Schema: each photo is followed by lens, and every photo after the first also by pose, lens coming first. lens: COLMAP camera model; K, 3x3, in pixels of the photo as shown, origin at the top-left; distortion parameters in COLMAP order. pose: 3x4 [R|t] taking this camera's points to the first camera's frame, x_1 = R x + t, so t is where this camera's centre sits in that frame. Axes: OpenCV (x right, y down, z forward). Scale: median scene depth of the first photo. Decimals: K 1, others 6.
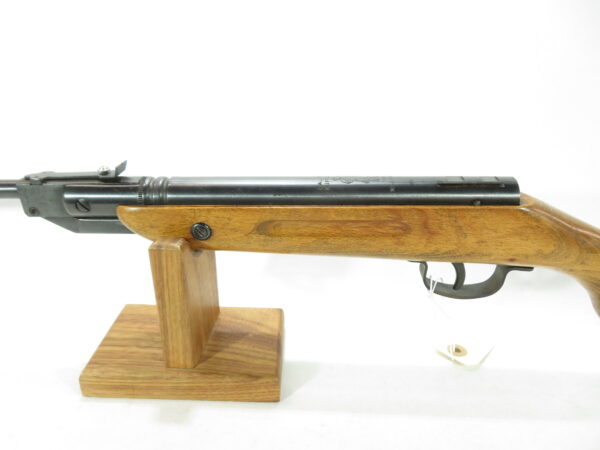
lens RADIAL K [[422.4, 0, 300.0], [0, 422.4, 225.0], [0, 0, 1]] dist [0.004587, -0.000764]
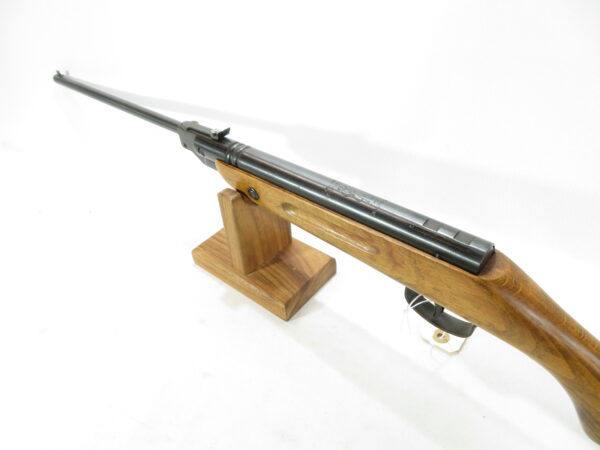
lens RADIAL K [[422.4, 0, 300.0], [0, 422.4, 225.0], [0, 0, 1]] dist [0.004587, -0.000764]
pose [[0.762090, 0.366448, -0.533793, 0.655070], [-0.207515, 0.919175, 0.334745, -0.381030], [0.613316, -0.144335, 0.776538, -0.007102]]
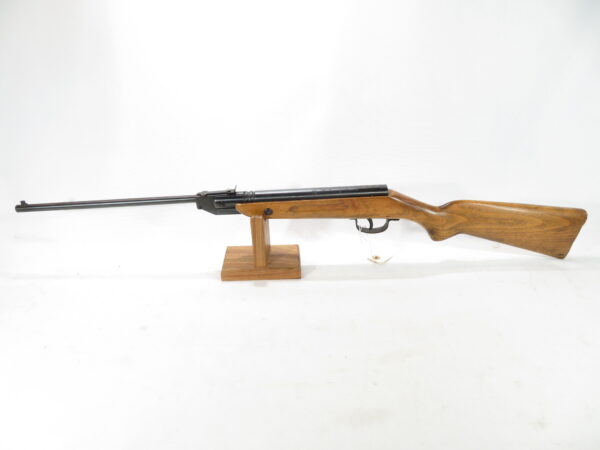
lens RADIAL K [[422.4, 0, 300.0], [0, 422.4, 225.0], [0, 0, 1]] dist [0.004587, -0.000764]
pose [[0.998410, -0.053261, 0.018478, -0.089121], [0.052053, 0.996802, 0.060628, -0.049894], [-0.021648, -0.059569, 0.997989, -1.573784]]
